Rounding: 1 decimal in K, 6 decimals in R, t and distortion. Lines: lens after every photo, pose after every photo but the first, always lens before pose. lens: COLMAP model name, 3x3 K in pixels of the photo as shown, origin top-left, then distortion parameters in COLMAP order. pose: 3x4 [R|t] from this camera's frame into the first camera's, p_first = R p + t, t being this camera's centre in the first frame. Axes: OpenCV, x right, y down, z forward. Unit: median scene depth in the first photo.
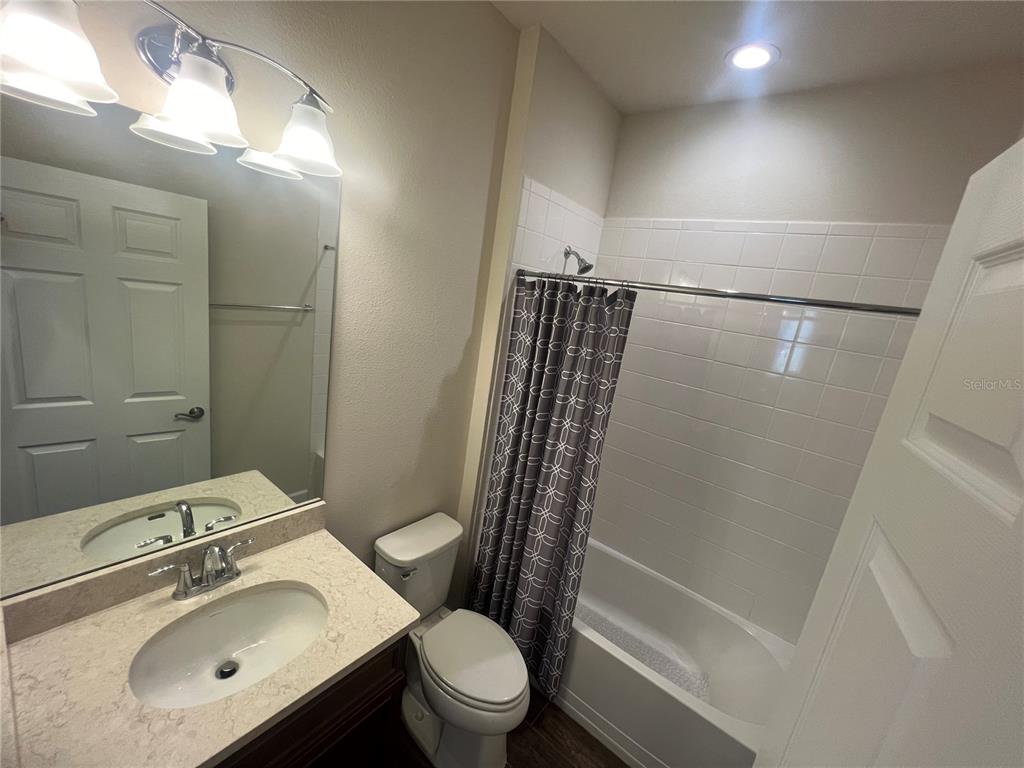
lens RADIAL K [[409.3, 0, 512.0], [0, 409.3, 384.0], [0, 0, 1]] dist [-0.000389, 0.000054]
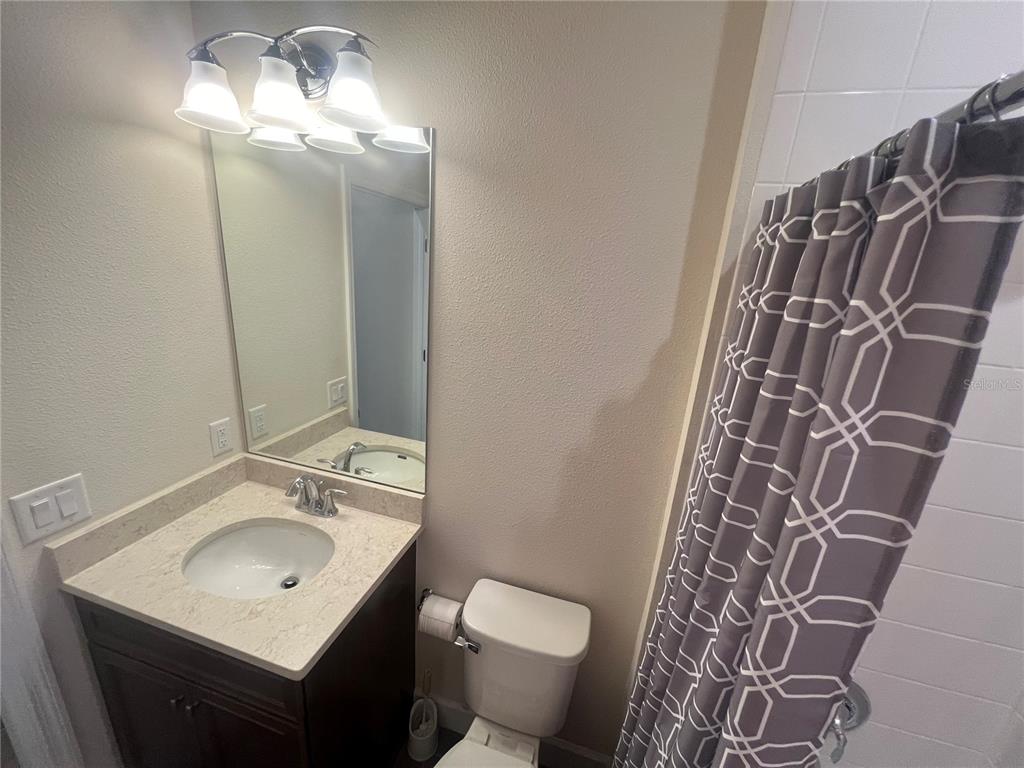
lens RADIAL K [[409.3, 0, 512.0], [0, 409.3, 384.0], [0, 0, 1]] dist [-0.000389, 0.000054]
pose [[0.375257, 0.144630, -0.915568, 0.513801], [-0.206232, 0.976021, 0.069653, -0.082383], [0.903687, 0.162681, 0.396086, 0.921855]]
